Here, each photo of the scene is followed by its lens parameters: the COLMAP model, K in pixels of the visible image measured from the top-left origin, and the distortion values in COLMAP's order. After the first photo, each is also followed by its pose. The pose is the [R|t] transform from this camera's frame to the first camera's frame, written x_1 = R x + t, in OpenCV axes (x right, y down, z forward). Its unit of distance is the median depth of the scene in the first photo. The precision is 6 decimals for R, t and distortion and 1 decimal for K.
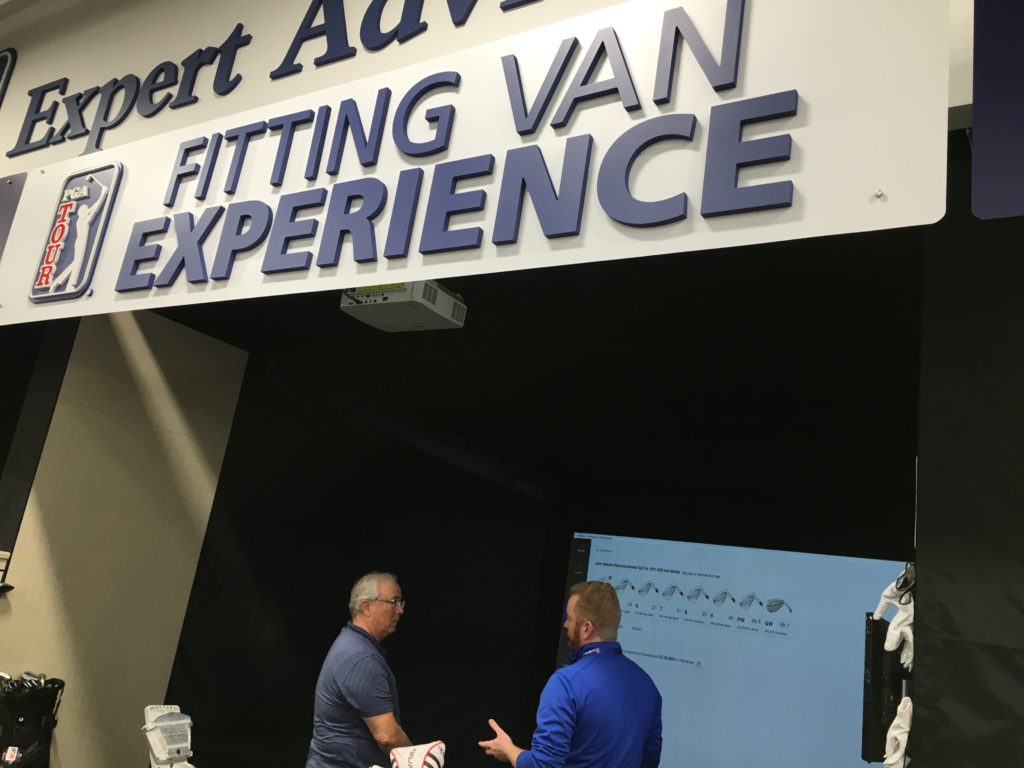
lens RADIAL K [[857.1, 0, 511.1], [0, 857.1, 380.9], [0, 0, 1]] dist [0.013087, 0.000500]
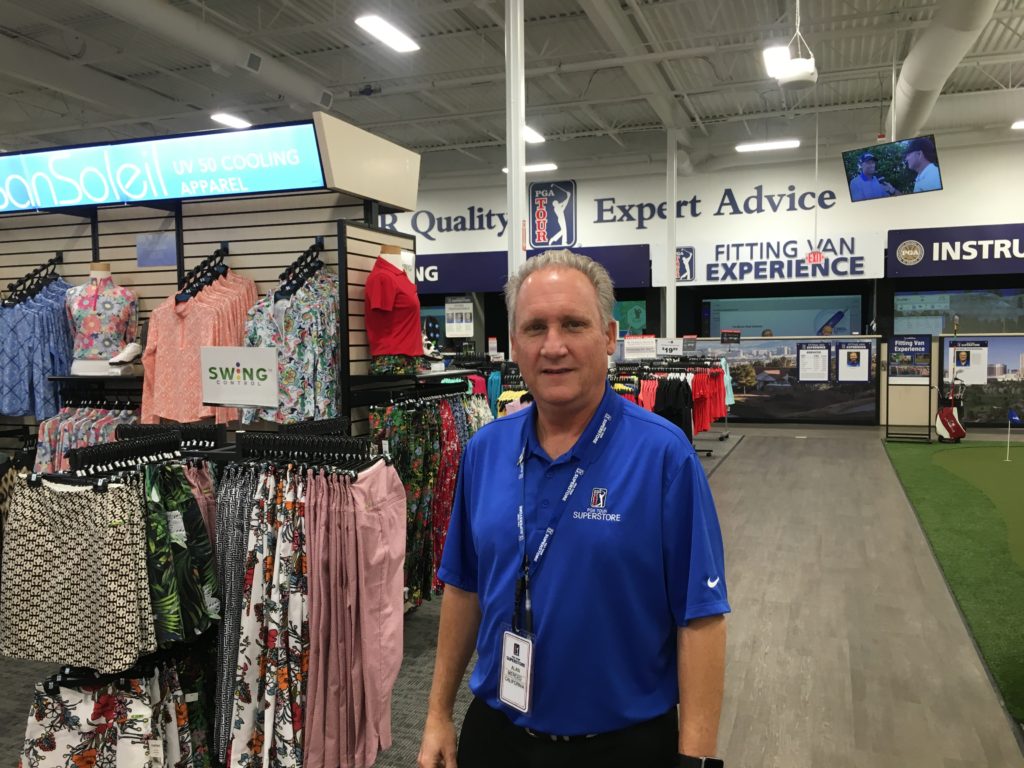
lens RADIAL K [[857.1, 0, 512.9], [0, 857.1, 386.1], [0, 0, 1]] dist [0.013087, 0.000500]
pose [[0.966068, -0.158284, 0.204105, -2.928975], [0.087650, 0.944235, 0.317392, -1.315315], [-0.242961, -0.288732, 0.926069, -3.711727]]
